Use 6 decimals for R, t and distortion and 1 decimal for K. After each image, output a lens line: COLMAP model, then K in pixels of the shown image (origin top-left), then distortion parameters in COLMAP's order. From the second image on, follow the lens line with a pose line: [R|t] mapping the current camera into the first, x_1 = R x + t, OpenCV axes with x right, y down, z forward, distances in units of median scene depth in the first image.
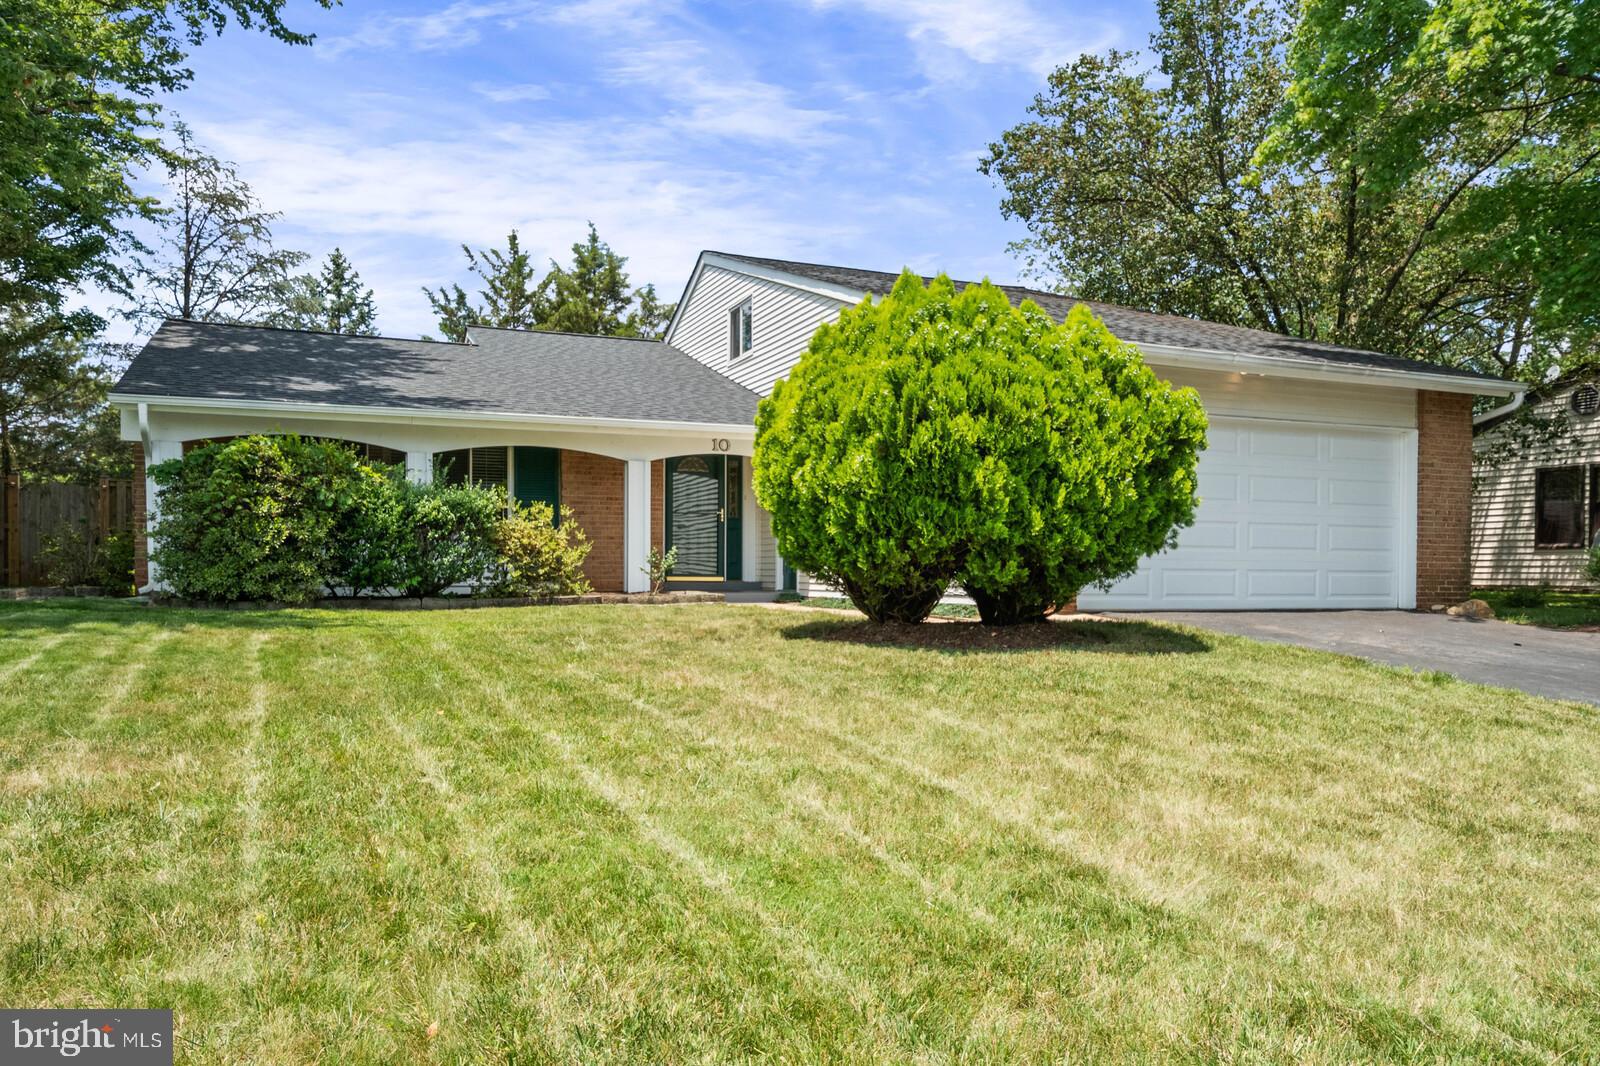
lens RADIAL K [[1116.5, 0, 761.8], [0, 1116.5, 579.2], [0, 0, 1]] dist [0.004866, 0.003745]
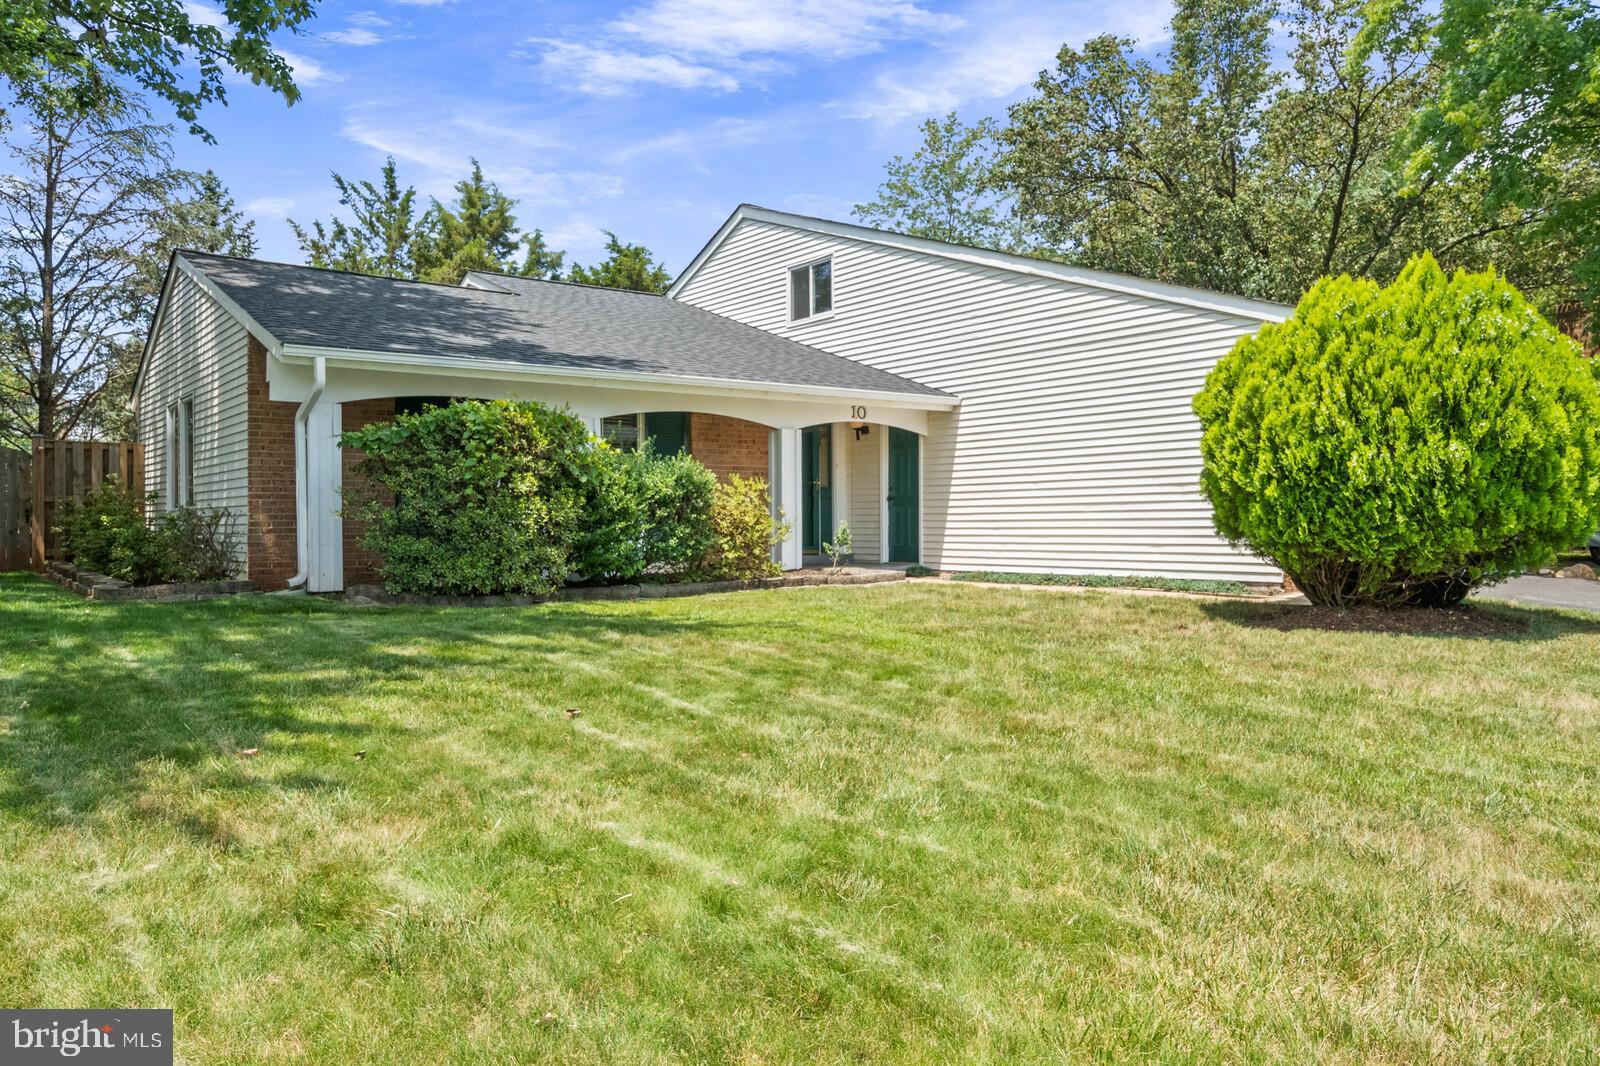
lens RADIAL K [[1123.2, 0, 802.8], [0, 1123.2, 526.4], [0, 0, 1]] dist [0.001853, -0.004594]
pose [[0.968234, -0.009806, 0.249852, -0.154897], [0.011565, 0.999918, -0.005572, -0.008704], [-0.249777, 0.008284, 0.968268, 0.040771]]
